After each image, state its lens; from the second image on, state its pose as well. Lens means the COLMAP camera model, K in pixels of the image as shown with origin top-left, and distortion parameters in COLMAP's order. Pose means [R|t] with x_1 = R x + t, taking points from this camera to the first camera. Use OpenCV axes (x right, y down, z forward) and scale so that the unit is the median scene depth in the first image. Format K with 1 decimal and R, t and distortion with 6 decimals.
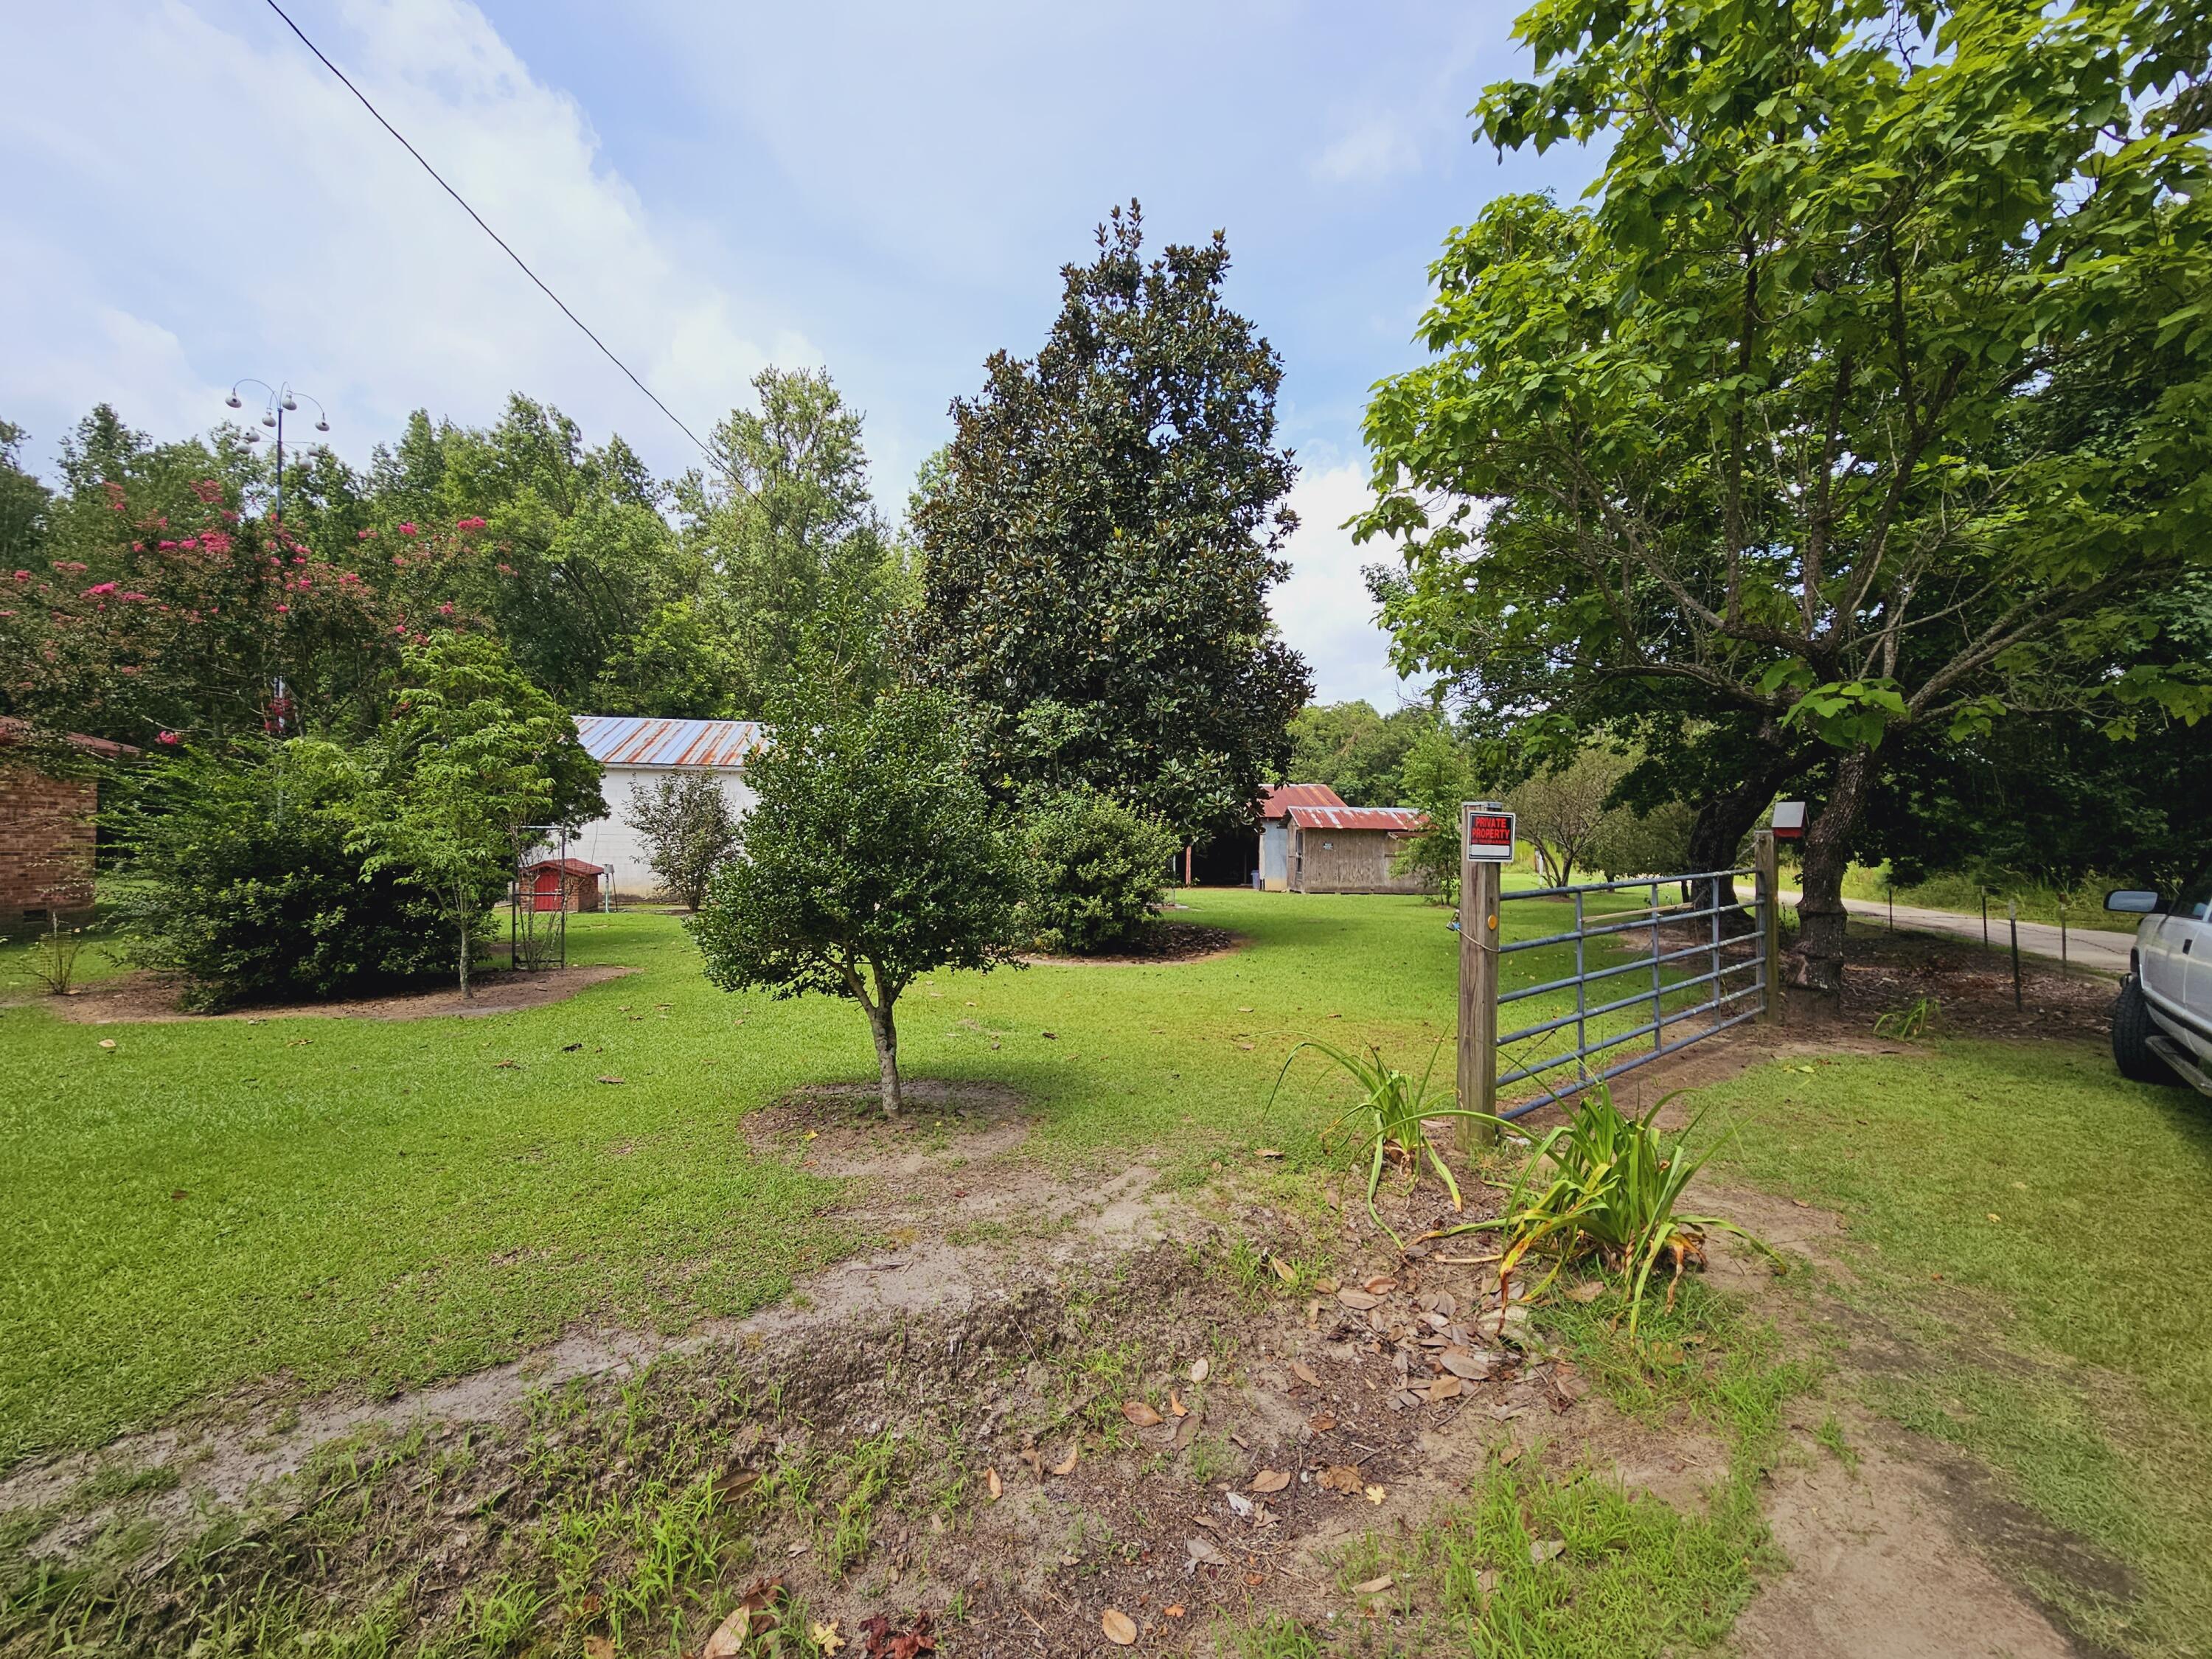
lens RADIAL K [[894.7, 0, 1109.8], [0, 894.7, 835.4], [0, 0, 1]] dist [0.004287, -0.002760]
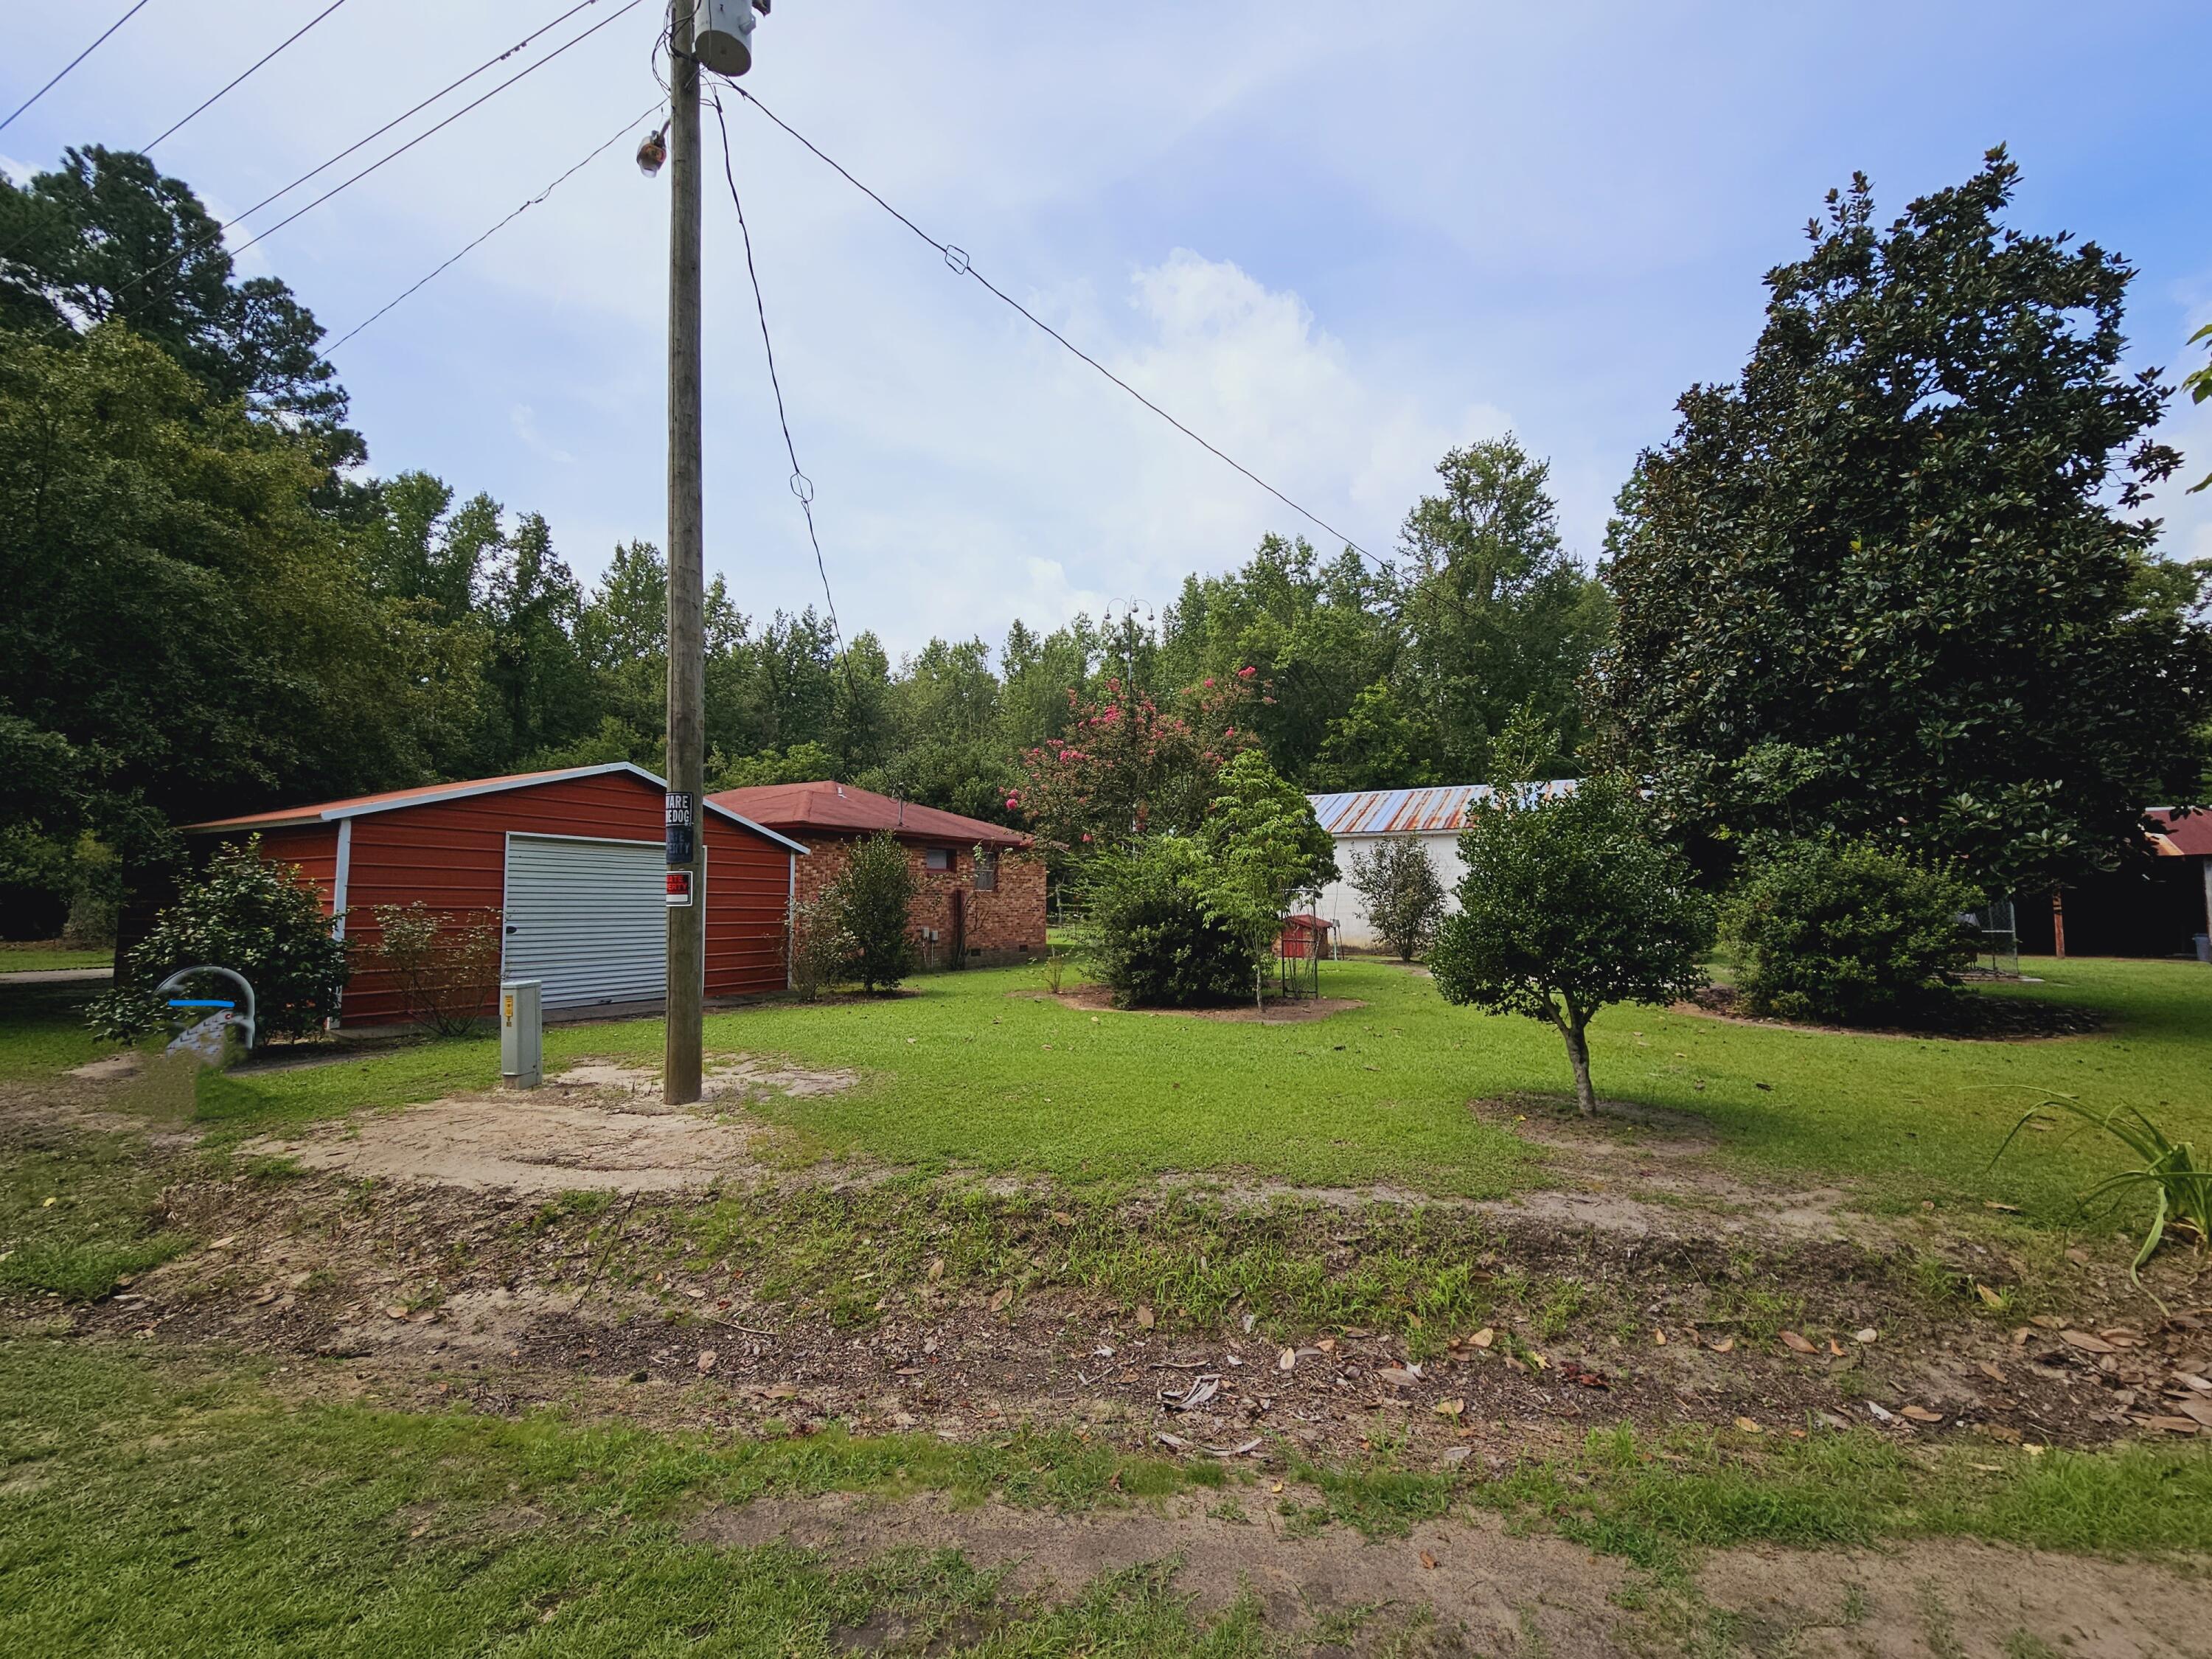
lens RADIAL K [[894.7, 0, 1100.6], [0, 894.7, 836.6], [0, 0, 1]] dist [0.004287, -0.002760]
pose [[0.729386, -0.058123, -0.681628, 0.051827], [0.015452, 0.997530, -0.068525, -0.001223], [0.683928, 0.039449, 0.728483, -0.149935]]
